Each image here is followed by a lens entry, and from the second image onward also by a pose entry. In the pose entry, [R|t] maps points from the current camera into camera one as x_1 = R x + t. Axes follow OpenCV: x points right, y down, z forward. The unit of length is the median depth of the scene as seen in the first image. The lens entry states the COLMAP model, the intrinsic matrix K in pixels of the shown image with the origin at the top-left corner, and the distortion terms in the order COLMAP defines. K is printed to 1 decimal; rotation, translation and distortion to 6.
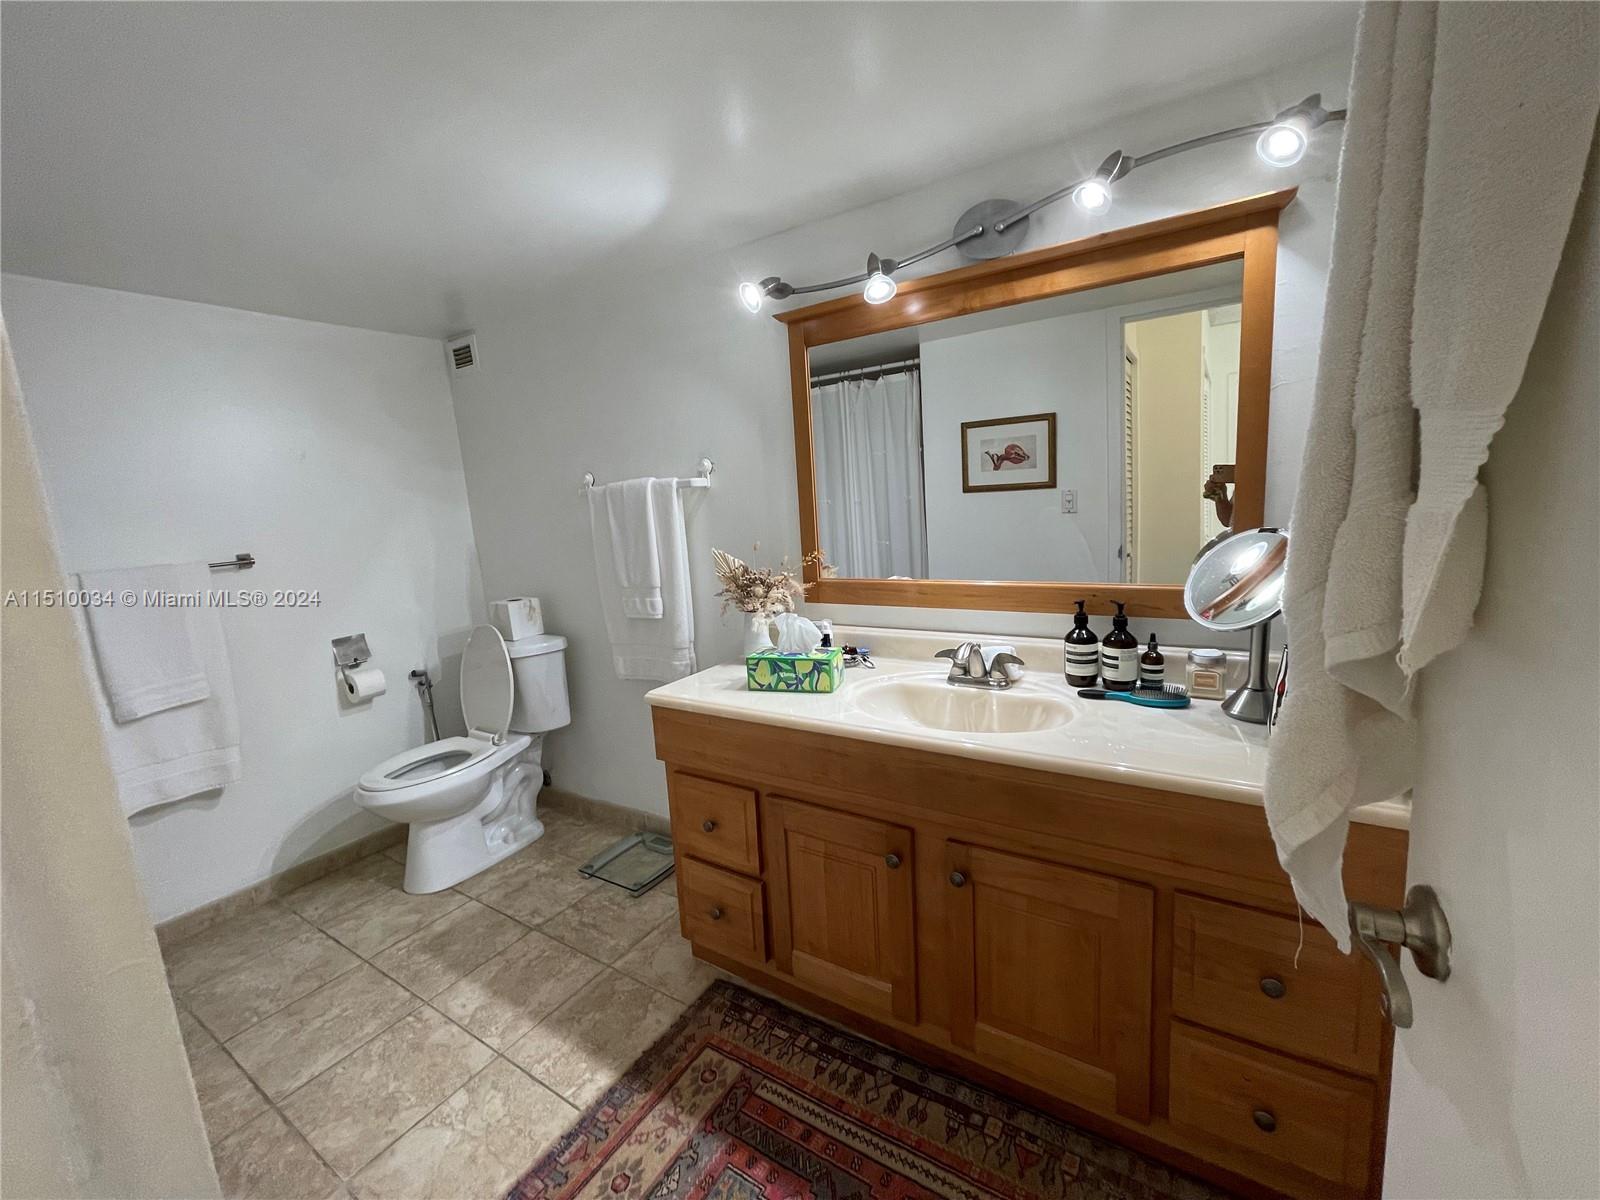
lens RADIAL K [[643.8, 0, 799.1], [0, 643.8, 598.2], [0, 0, 1]] dist [-0.013496, 0.003943]
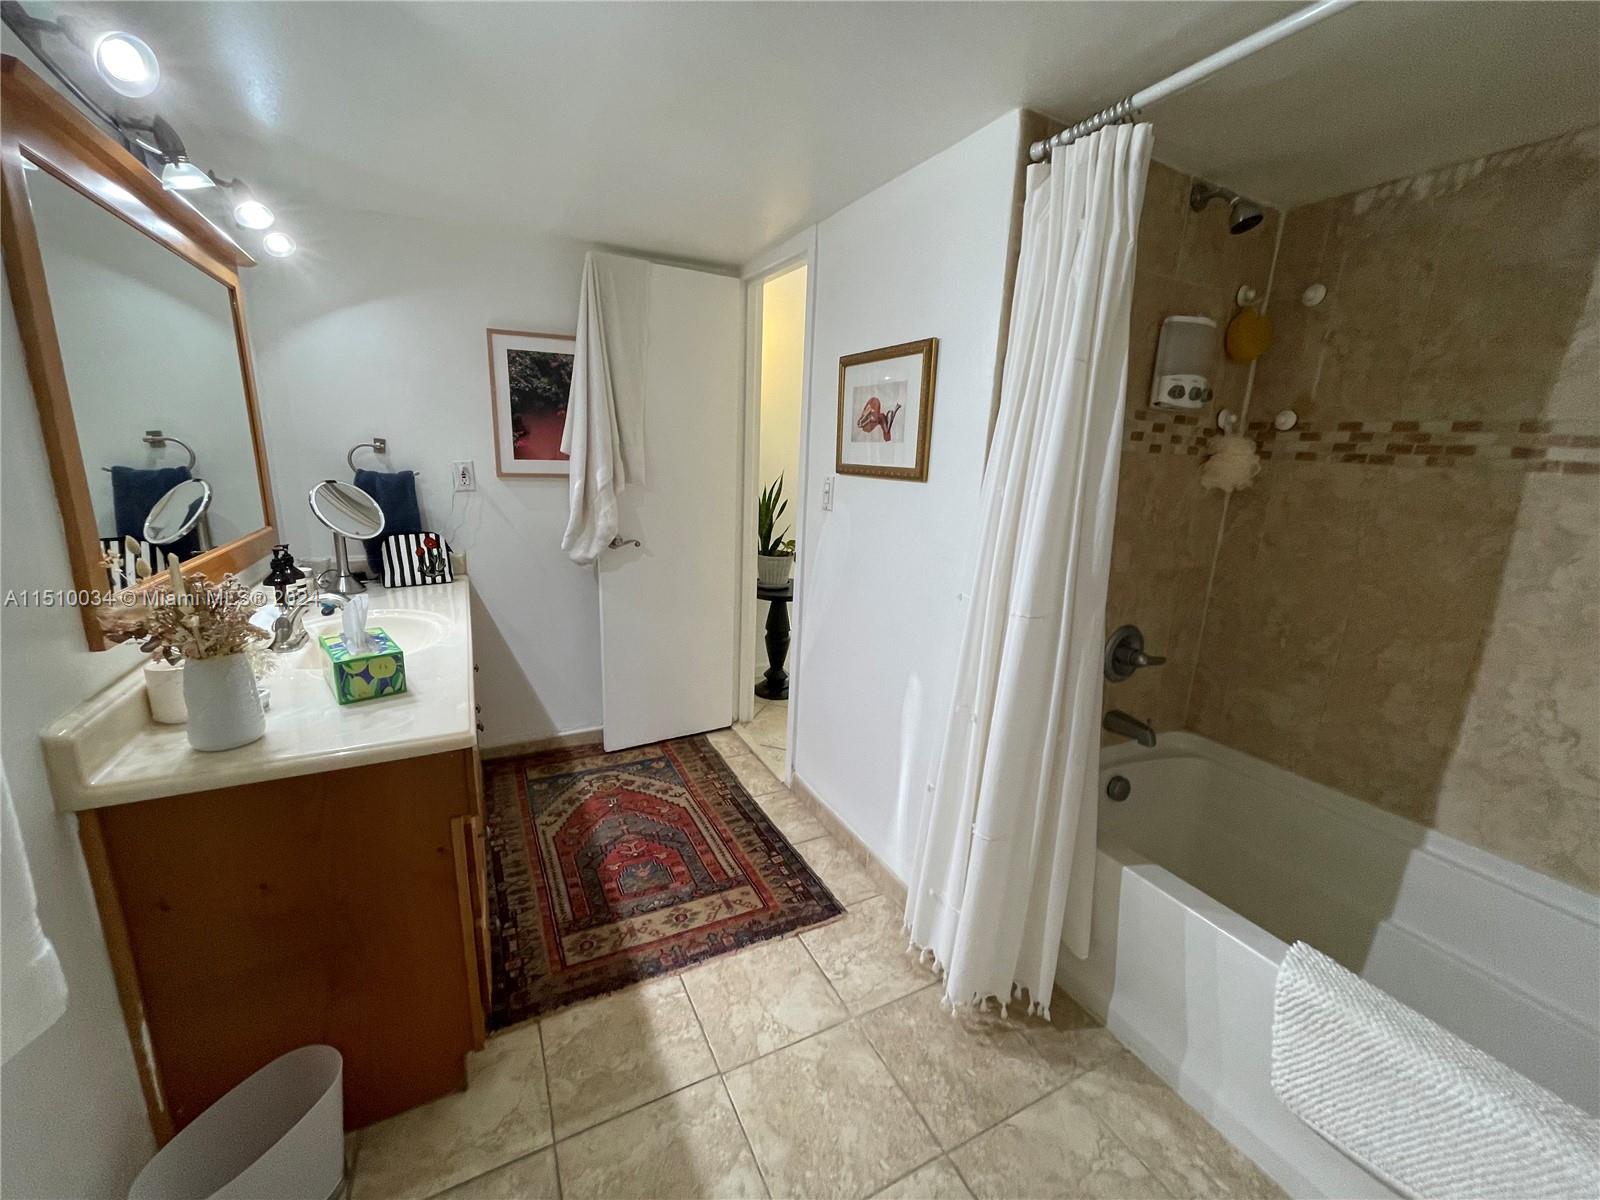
lens RADIAL K [[643.8, 0, 797.7], [0, 643.8, 601.2], [0, 0, 1]] dist [-0.013496, 0.003943]
pose [[-0.861632, -0.092296, 0.499070, -1.049345], [0.086262, 0.942387, 0.323210, -0.214011], [-0.500149, 0.321539, -0.804030, 1.608227]]
